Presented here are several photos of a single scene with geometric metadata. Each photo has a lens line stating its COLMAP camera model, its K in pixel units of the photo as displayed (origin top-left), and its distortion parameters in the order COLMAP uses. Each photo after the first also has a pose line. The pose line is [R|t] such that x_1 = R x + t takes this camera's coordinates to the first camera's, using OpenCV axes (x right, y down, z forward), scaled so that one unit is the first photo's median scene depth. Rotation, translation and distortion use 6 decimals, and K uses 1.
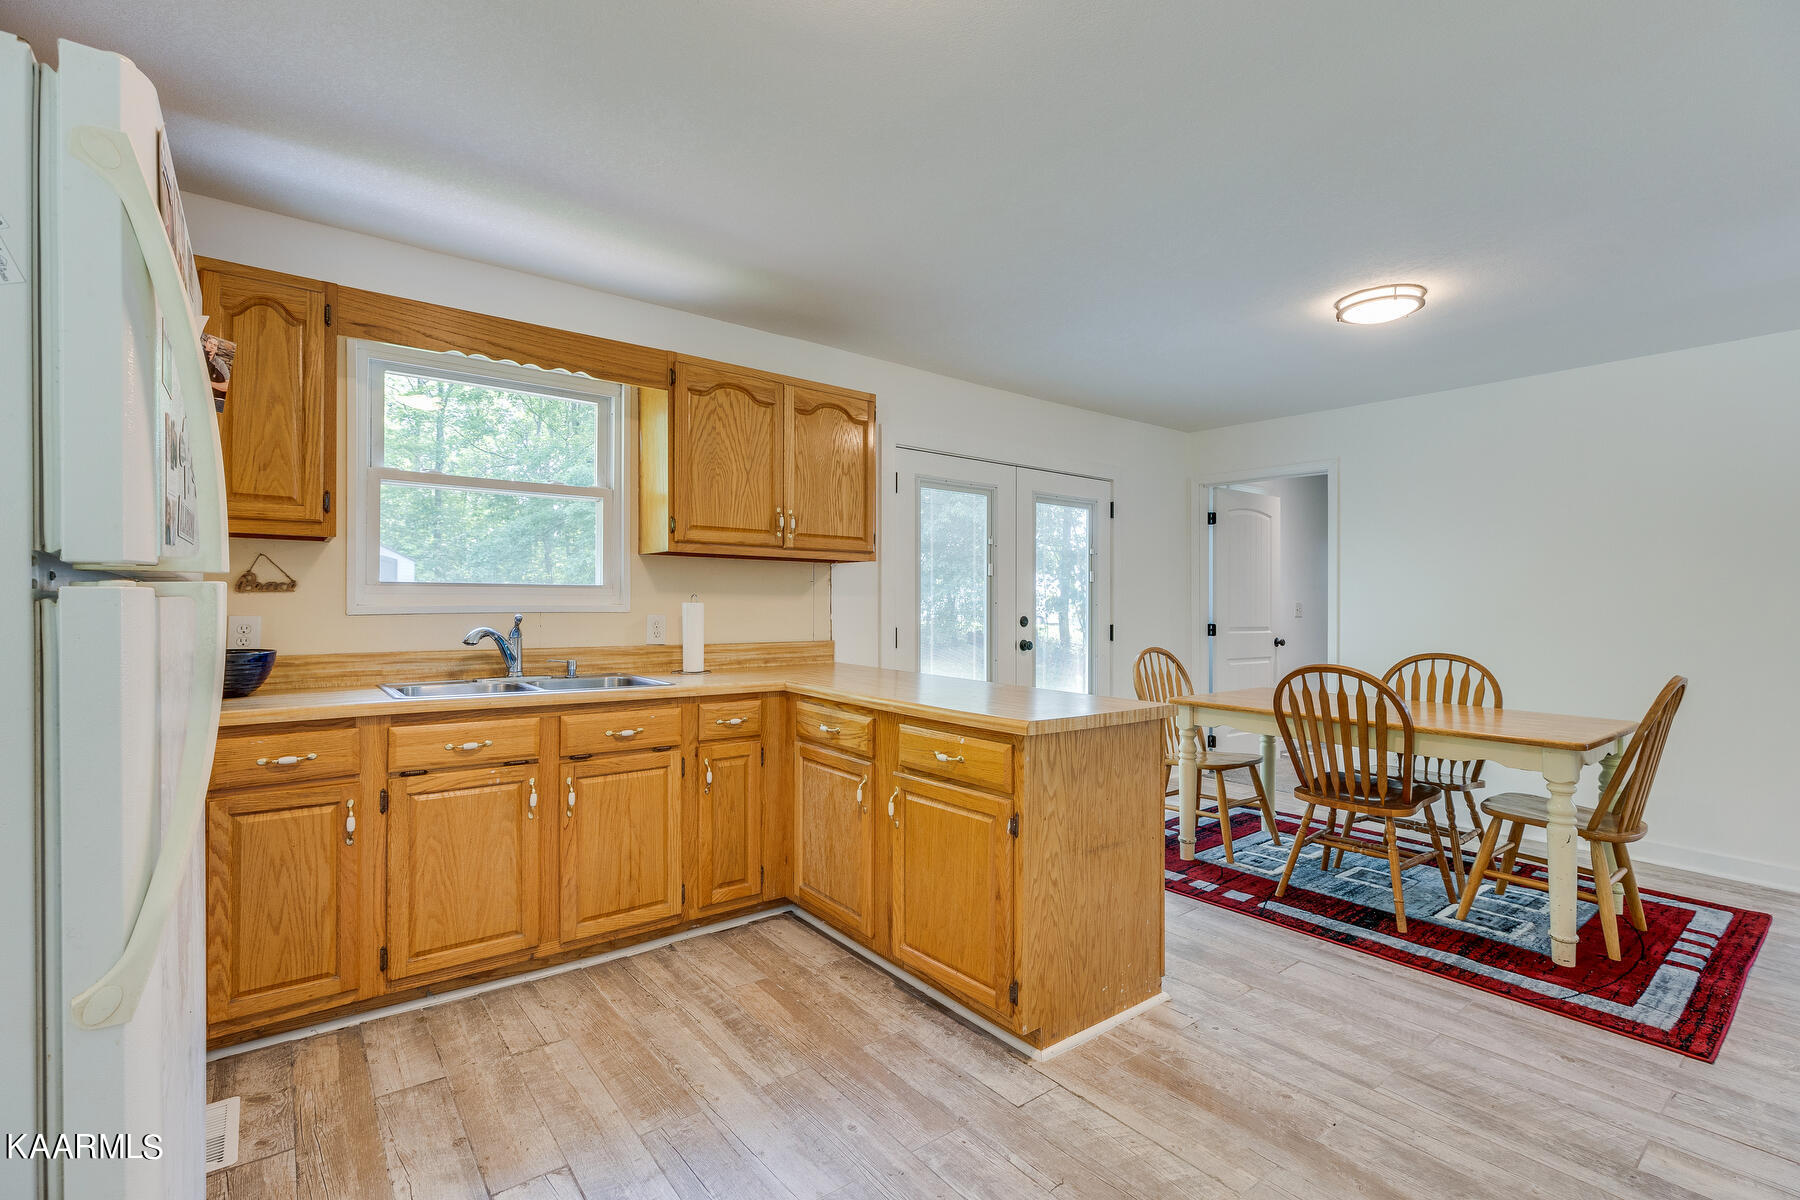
lens RADIAL K [[802.3, 0, 900.0], [0, 802.3, 600.0], [0, 0, 1]] dist [0.001600, -0.000123]
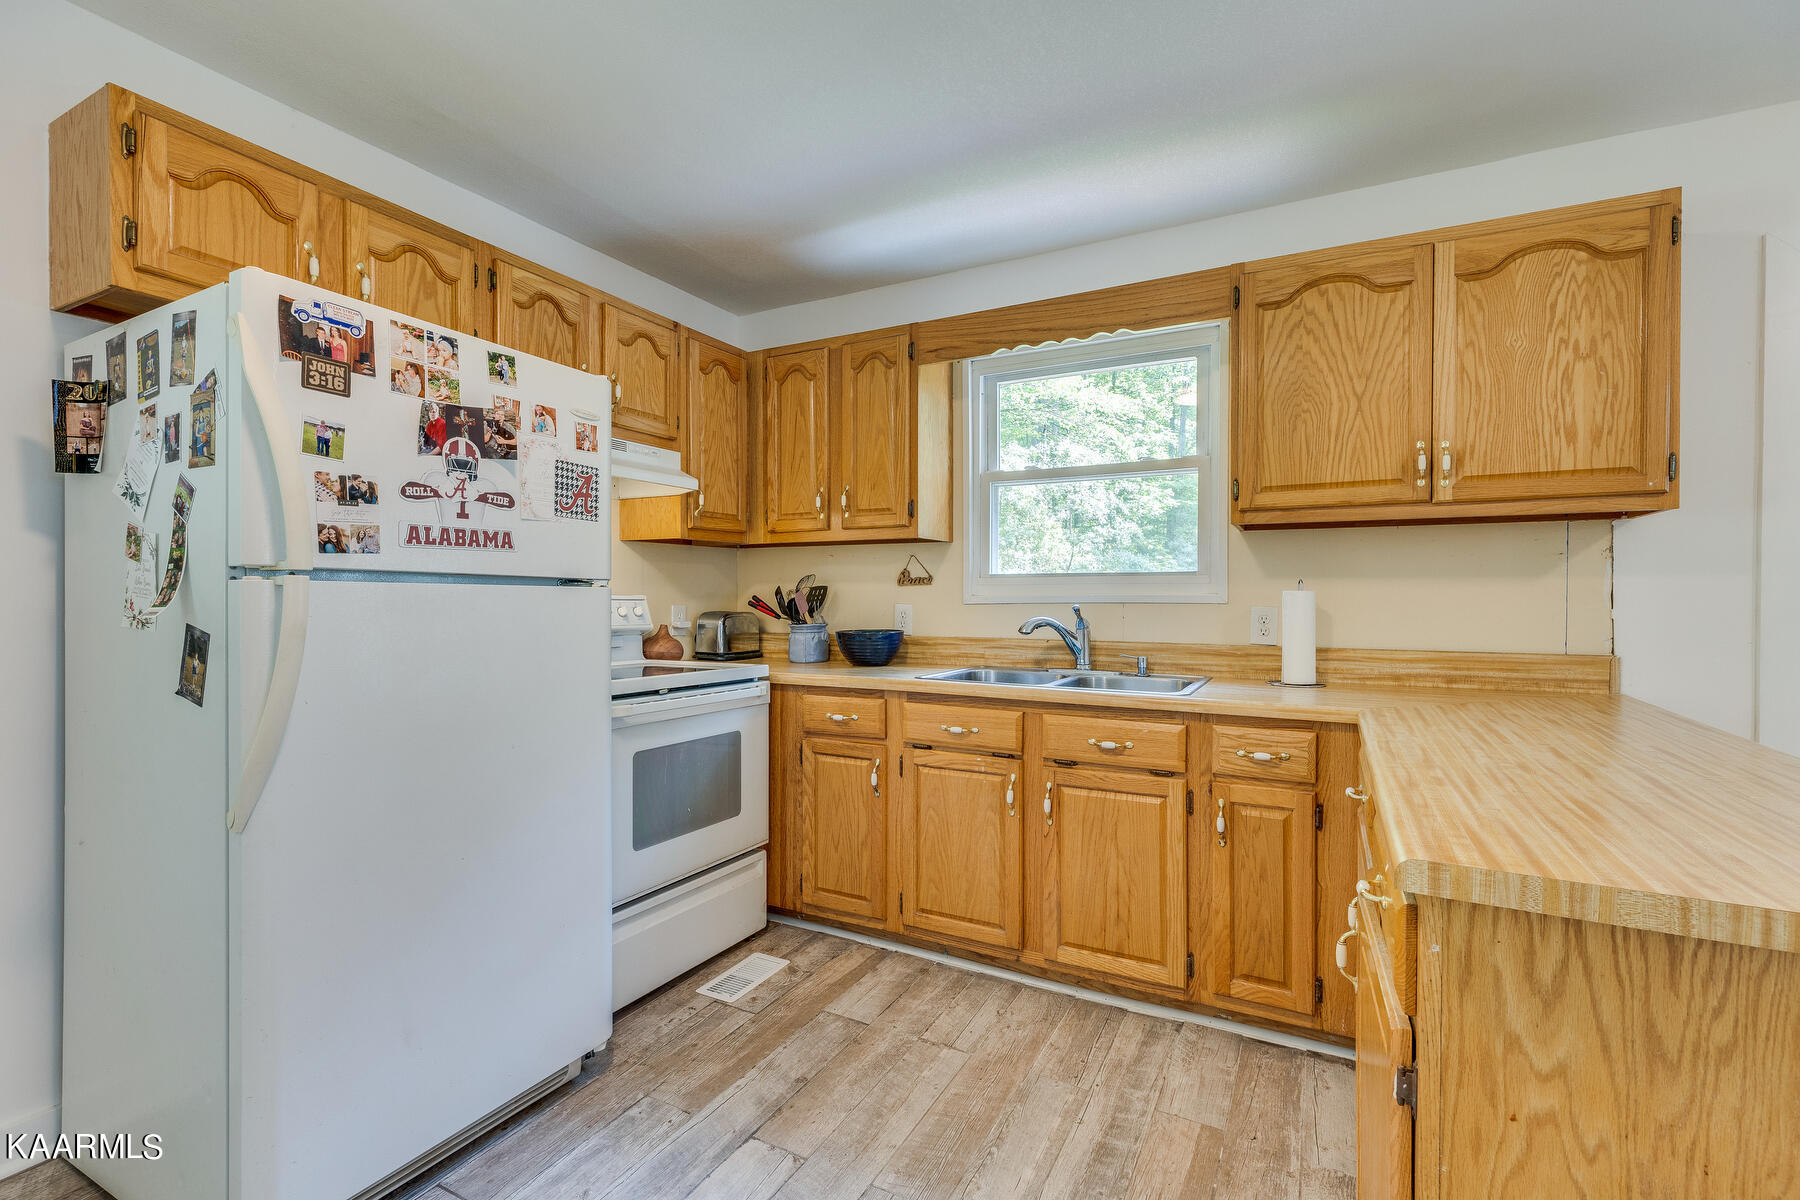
lens RADIAL K [[801.9, 0, 901.7], [0, 801.9, 609.5], [0, 0, 1]] dist [0.001667, -0.000228]
pose [[0.410295, 0.009824, -0.911900, 0.331202], [0.006298, 0.999888, 0.013605, 0.010195], [0.911931, -0.011326, 0.410187, 0.446674]]
